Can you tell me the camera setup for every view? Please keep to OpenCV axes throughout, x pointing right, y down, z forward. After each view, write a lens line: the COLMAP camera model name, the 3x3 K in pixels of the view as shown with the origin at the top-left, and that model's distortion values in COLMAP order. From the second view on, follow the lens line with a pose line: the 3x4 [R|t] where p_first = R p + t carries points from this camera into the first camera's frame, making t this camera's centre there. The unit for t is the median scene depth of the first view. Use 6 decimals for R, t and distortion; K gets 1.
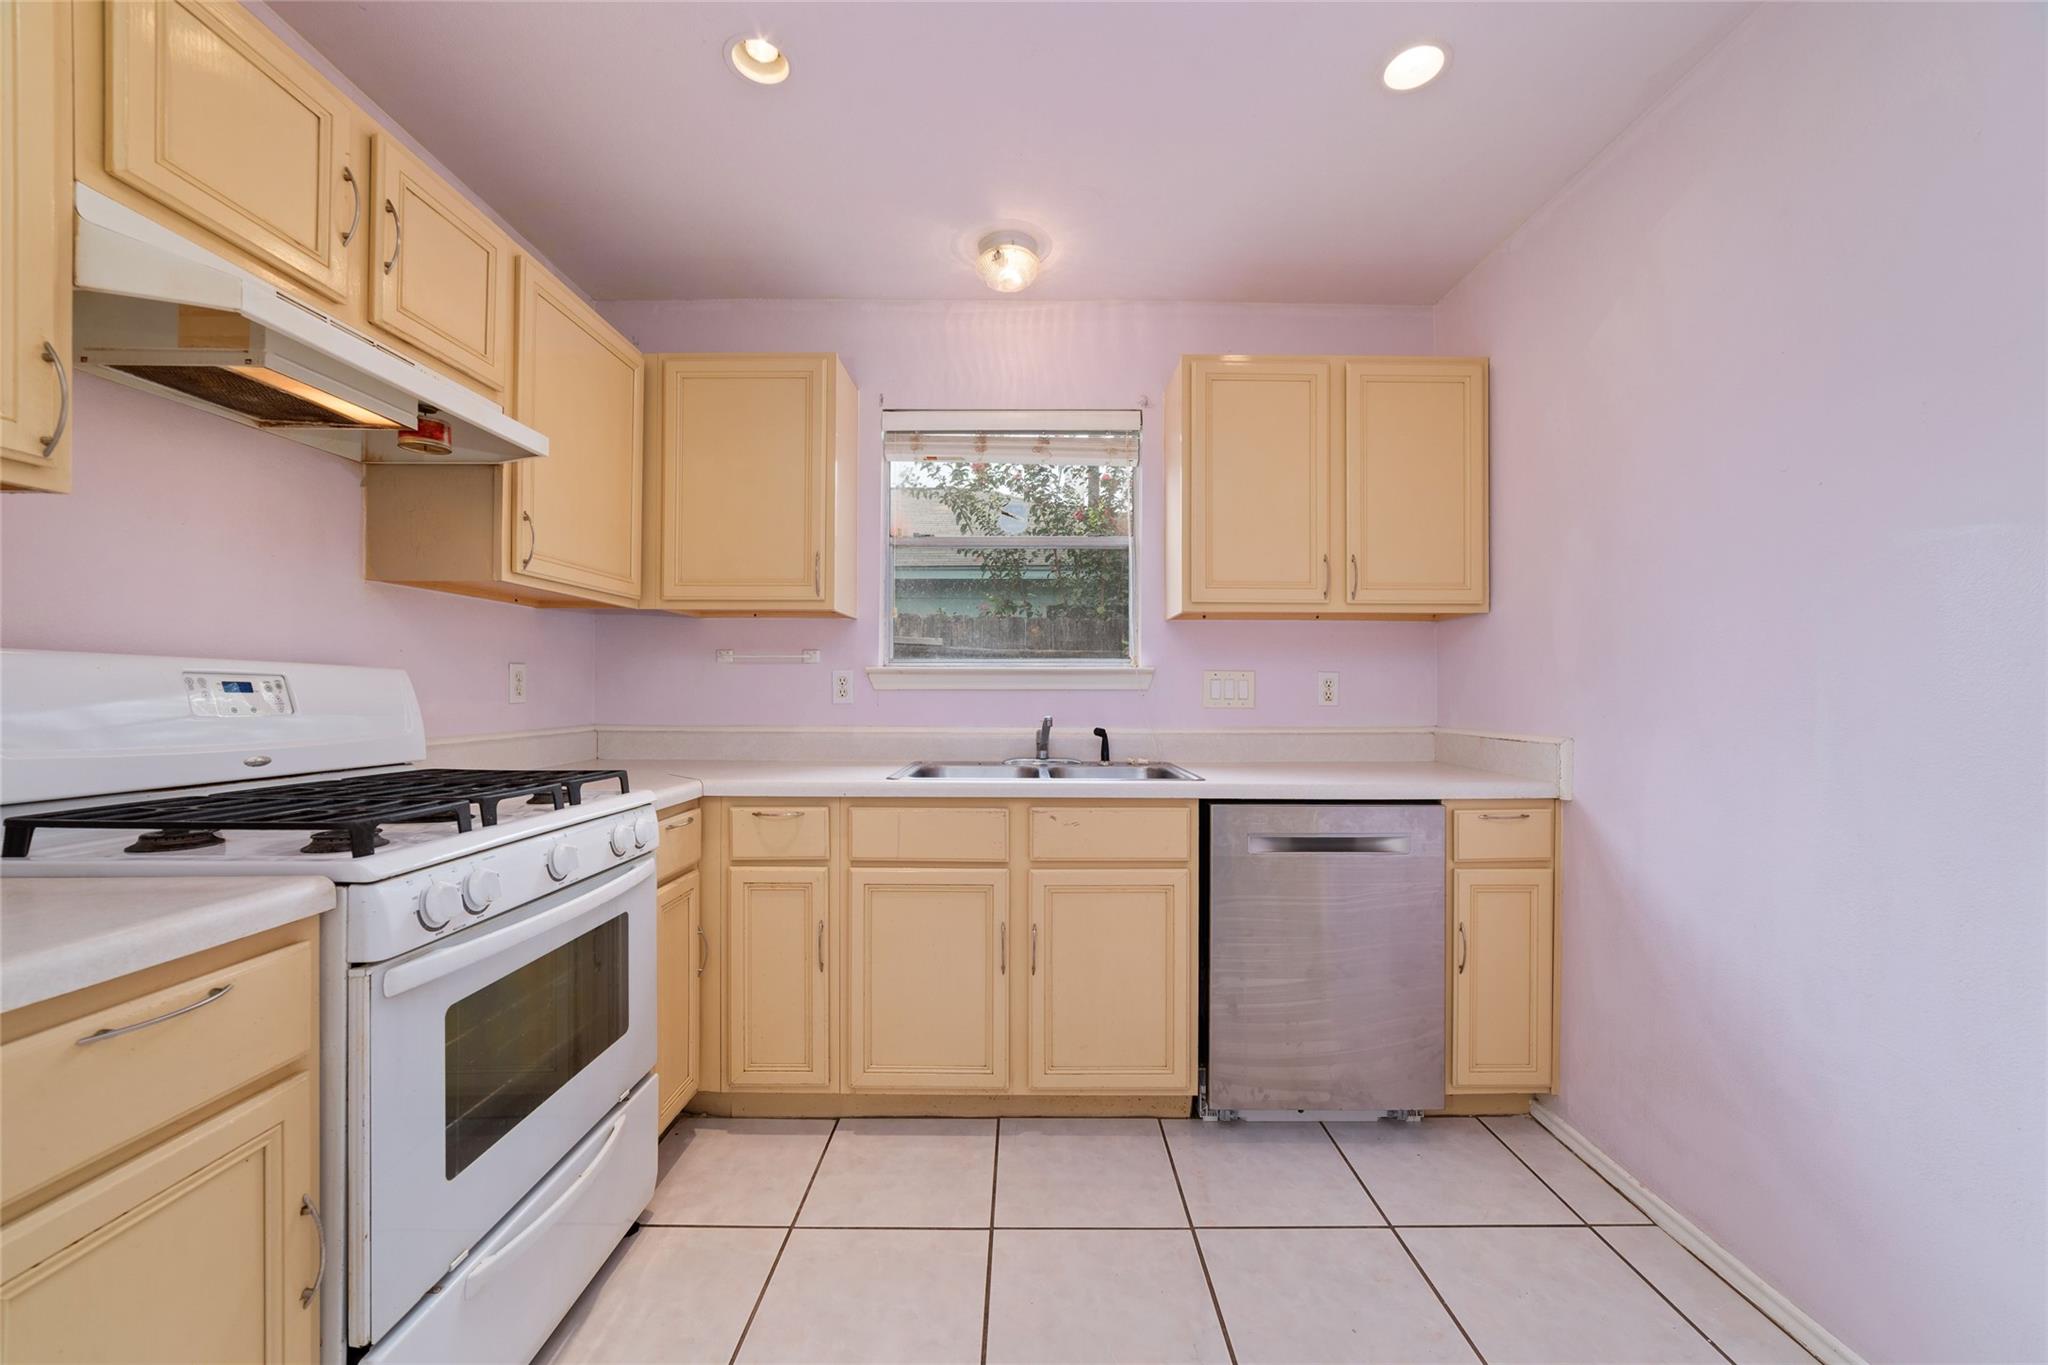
lens RADIAL K [[790.3, 0, 1033.1], [0, 790.3, 684.7], [0, 0, 1]] dist [-0.023744, 0.008653]
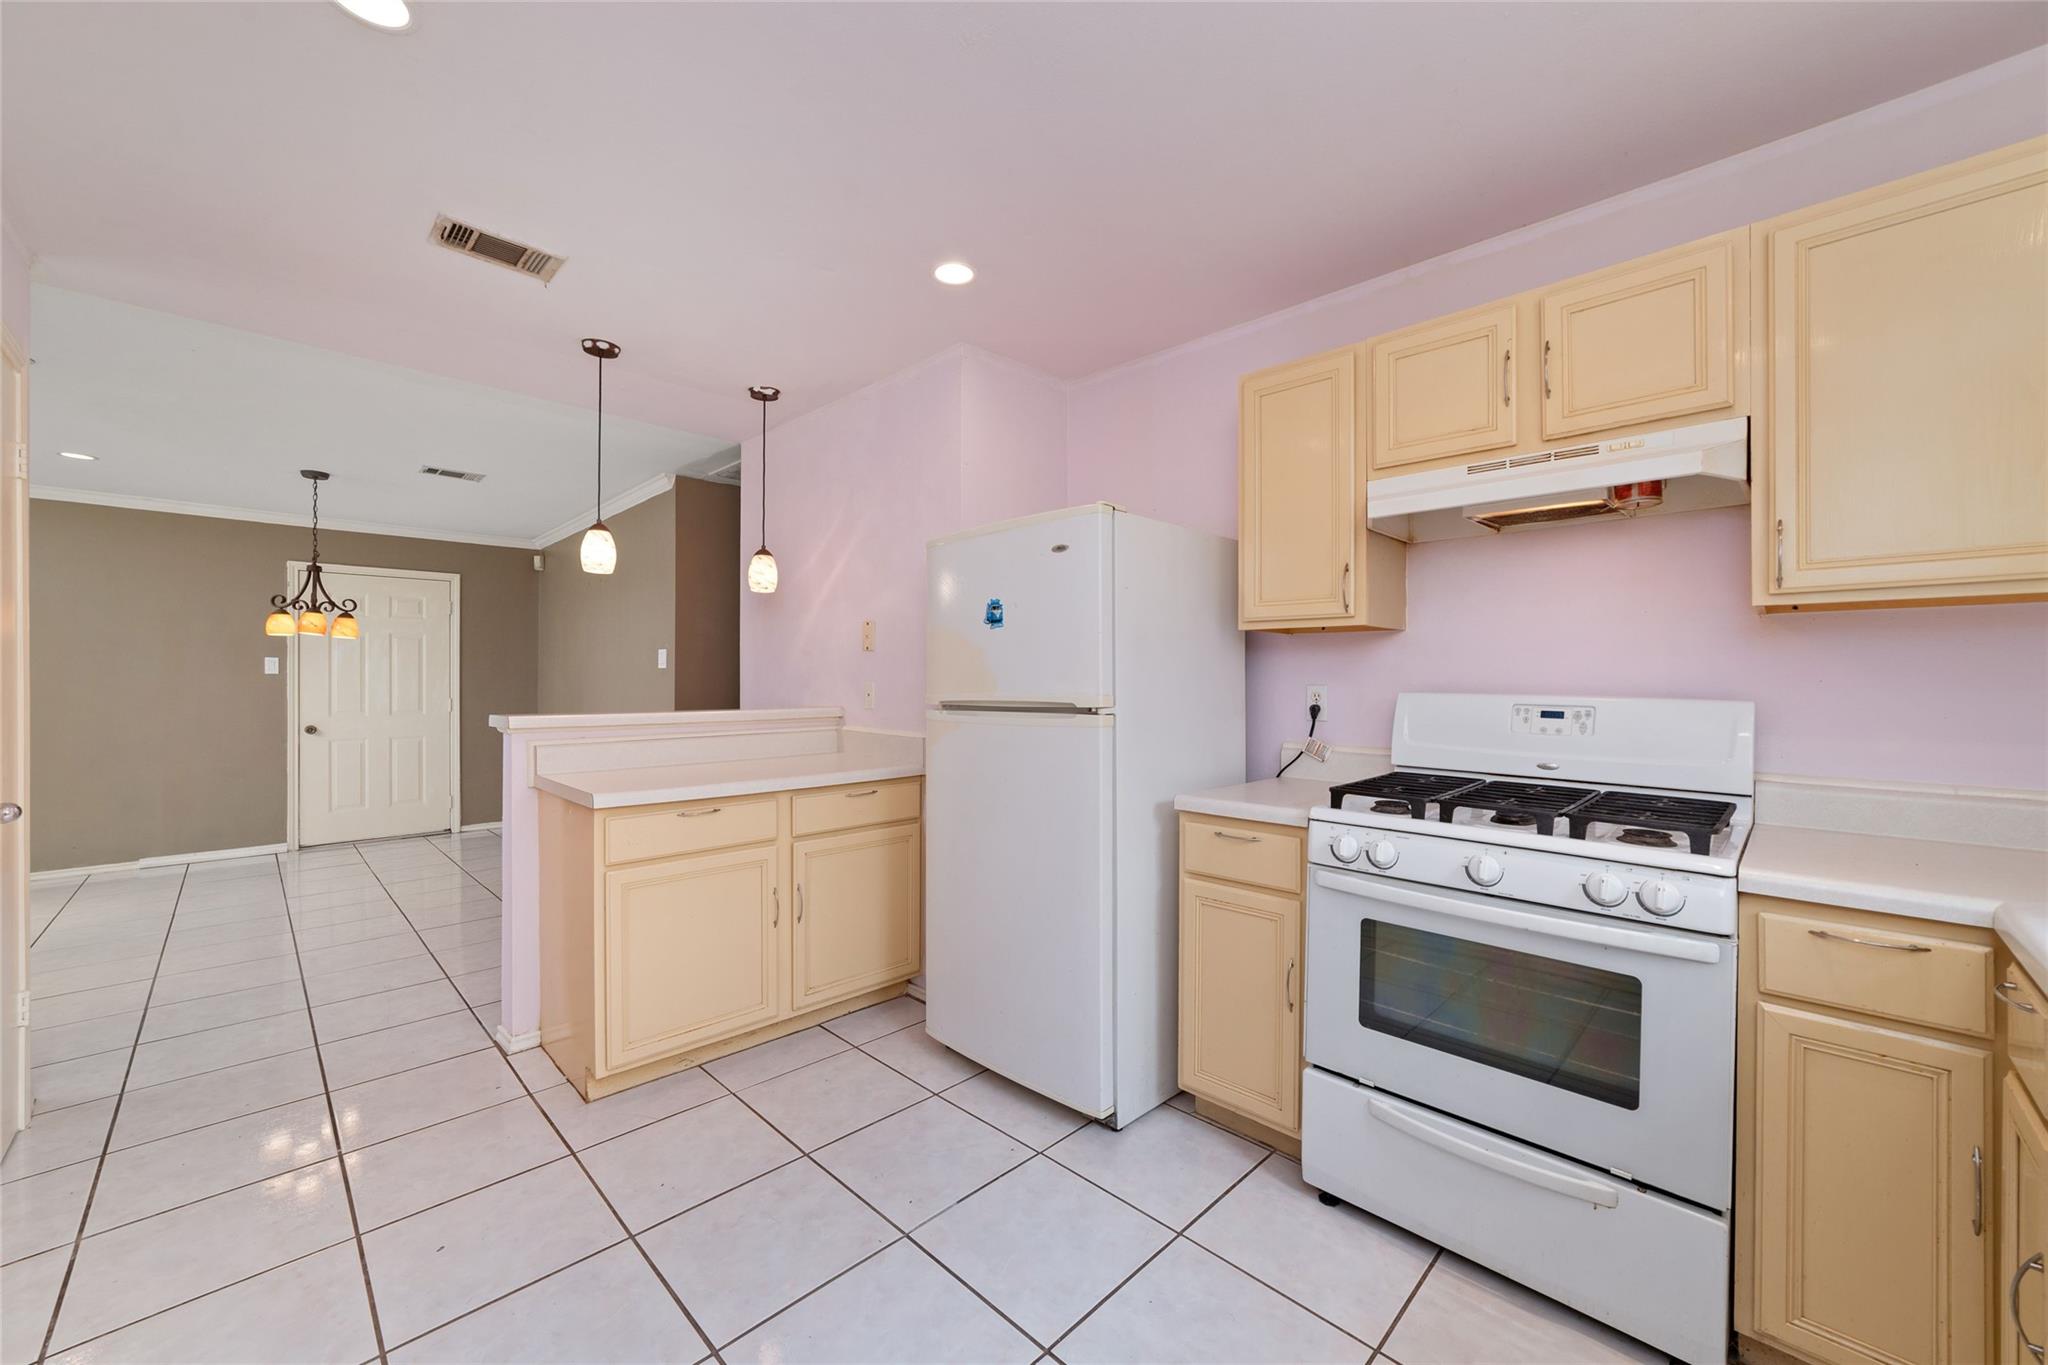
lens RADIAL K [[790.3, 0, 1033.1], [0, 790.3, 684.7], [0, 0, 1]] dist [-0.023744, 0.008653]
pose [[-0.698785, -0.001446, -0.715331, 0.474398], [-0.003733, 0.999992, 0.001624, -0.034687], [0.715322, 0.003805, -0.698784, 0.887101]]
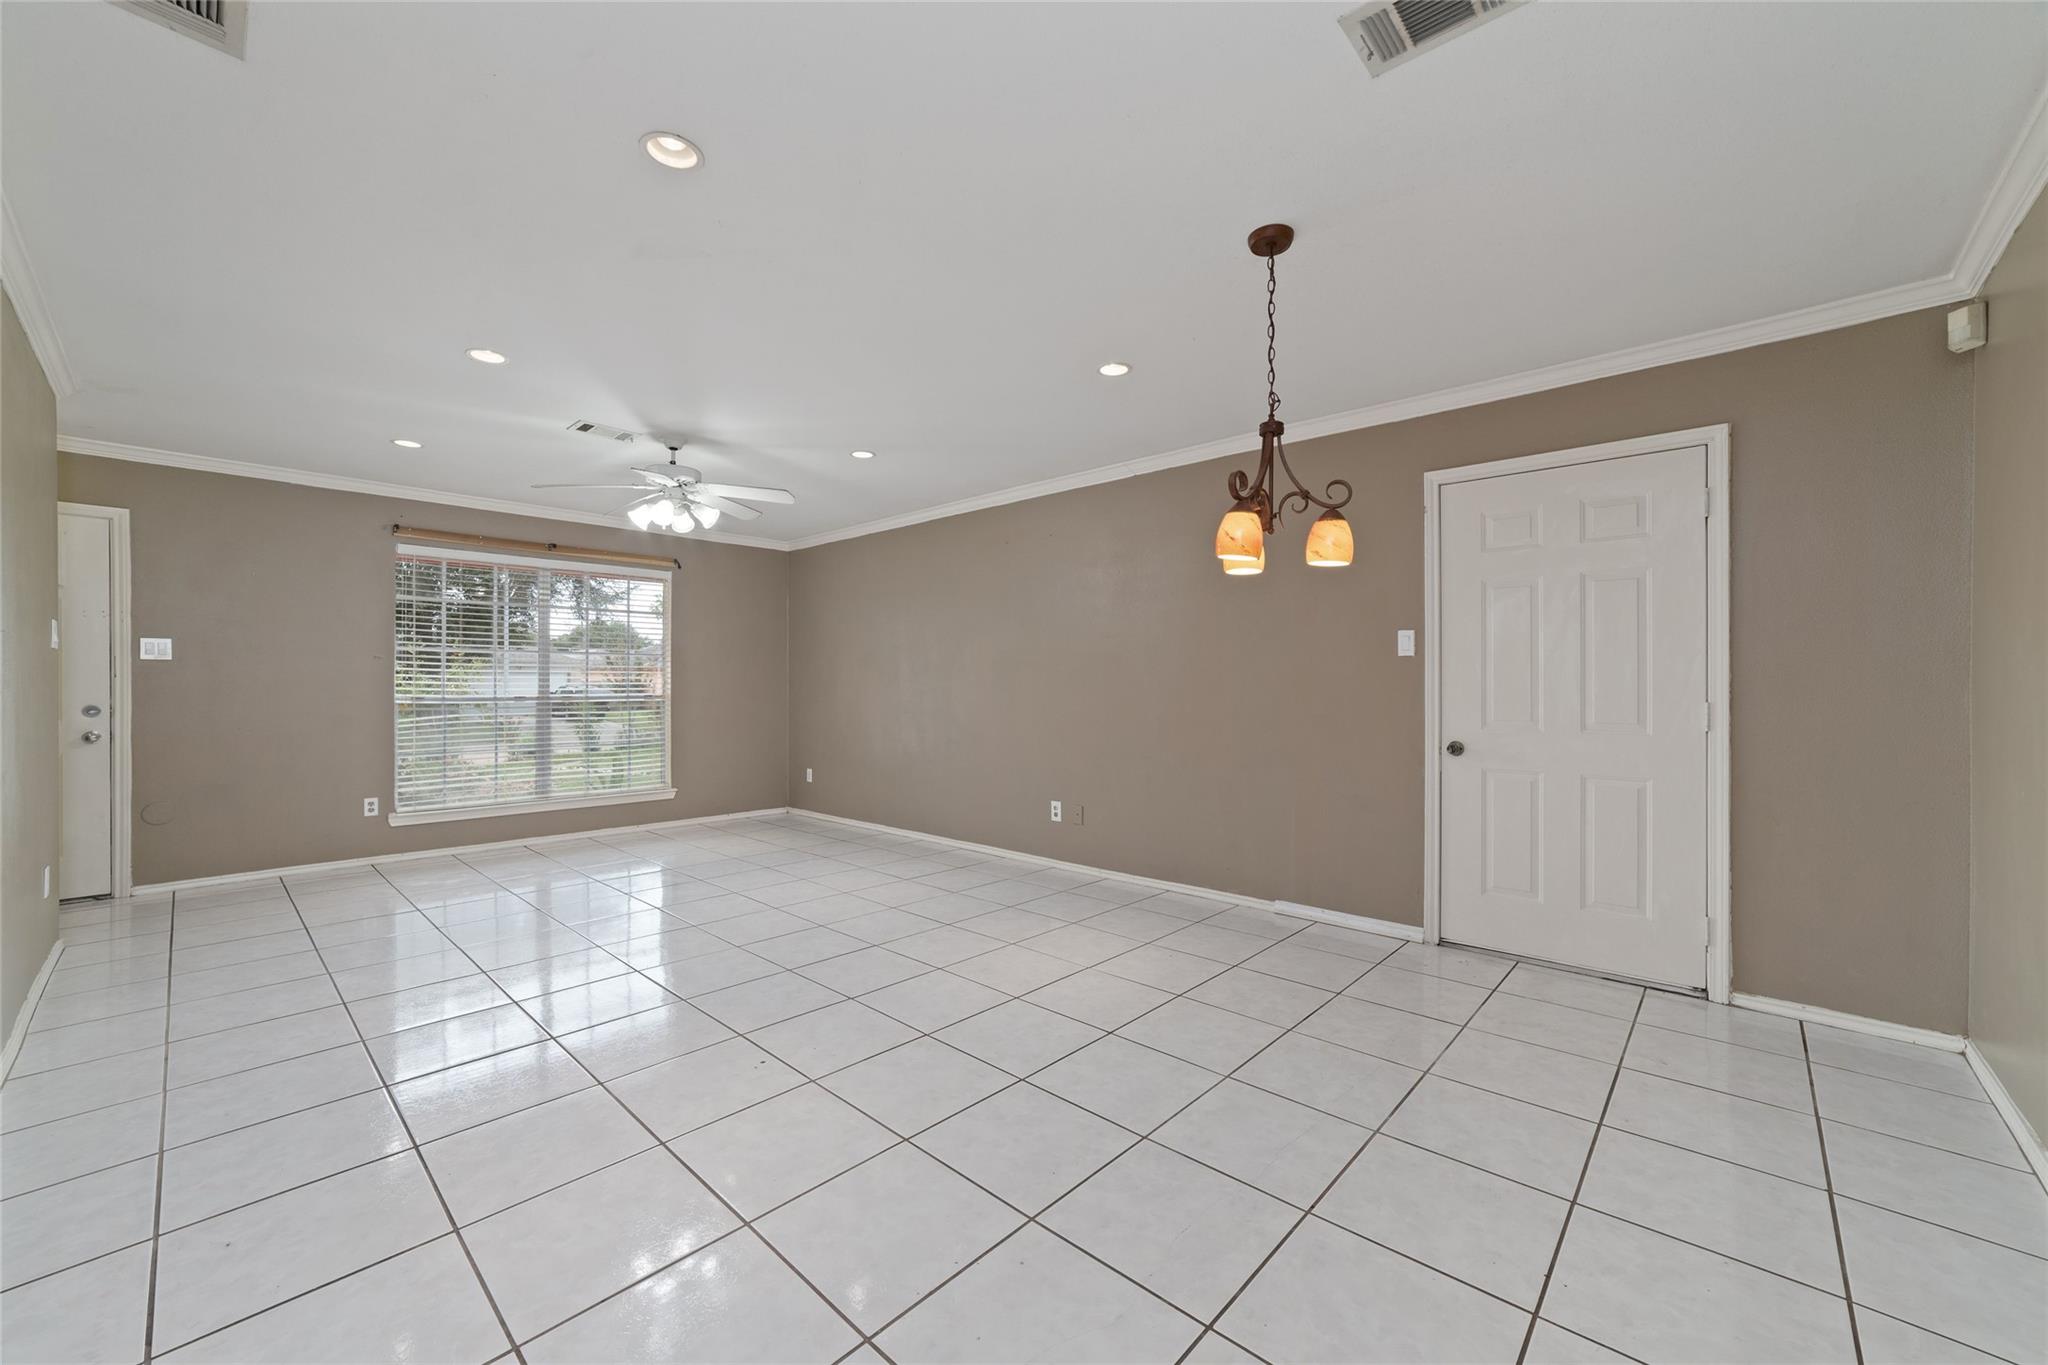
lens RADIAL K [[790.3, 0, 1033.1], [0, 790.3, 684.7], [0, 0, 1]] dist [-0.023744, 0.008653]
pose [[-0.734059, -0.005085, 0.679067, -0.196442], [-0.005403, 0.999984, 0.001648, 0.007514], [-0.679064, -0.002459, -0.734075, -1.099283]]
